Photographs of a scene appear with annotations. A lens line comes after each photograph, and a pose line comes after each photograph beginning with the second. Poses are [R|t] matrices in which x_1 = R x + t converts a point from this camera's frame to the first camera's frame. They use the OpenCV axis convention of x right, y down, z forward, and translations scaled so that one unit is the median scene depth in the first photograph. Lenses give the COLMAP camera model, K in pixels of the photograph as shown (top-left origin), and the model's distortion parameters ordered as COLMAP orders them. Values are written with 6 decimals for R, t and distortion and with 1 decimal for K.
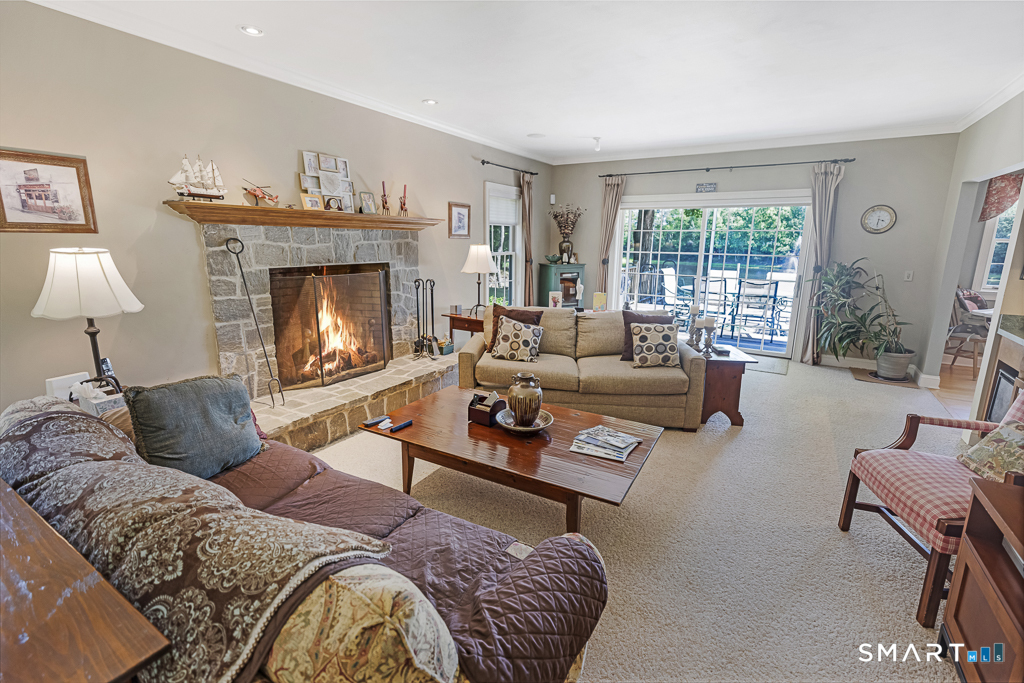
lens RADIAL K [[460.8, 0, 512.6], [0, 460.8, 342.6], [0, 0, 1]] dist [0.011831, 0.000934]
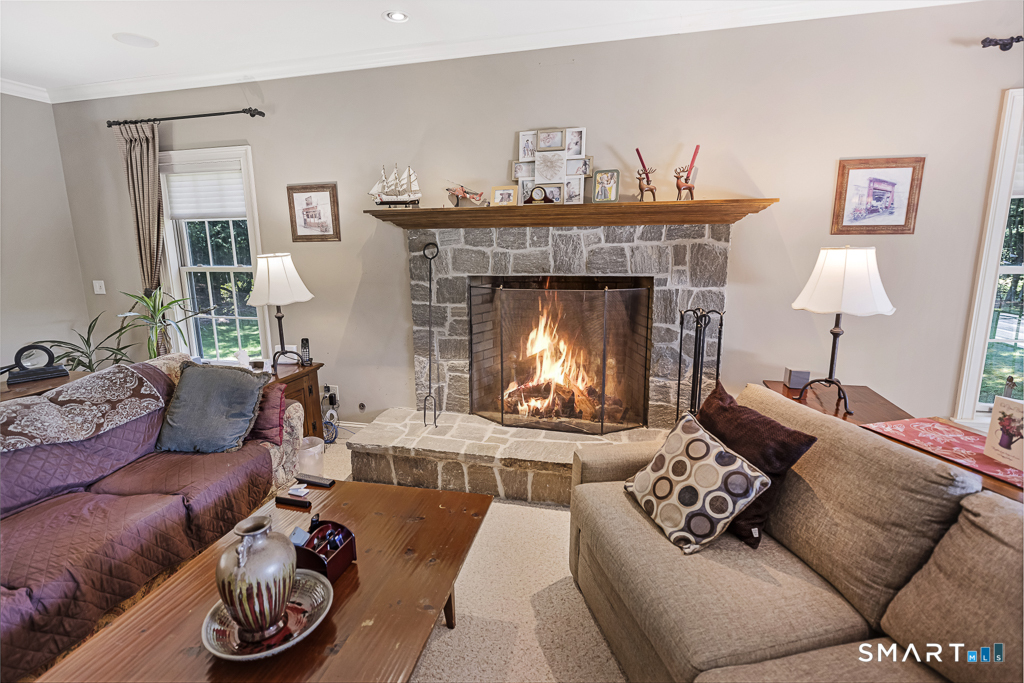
lens RADIAL K [[504.2, 0, 512.6], [0, 504.2, 336.4], [0, 0, 1]] dist [-0.000276, 0.000118]
pose [[0.285421, 0.174143, -0.942448, 0.405193], [-0.192377, 0.973750, 0.121665, -0.170274], [0.938896, 0.146579, 0.311430, 0.747418]]
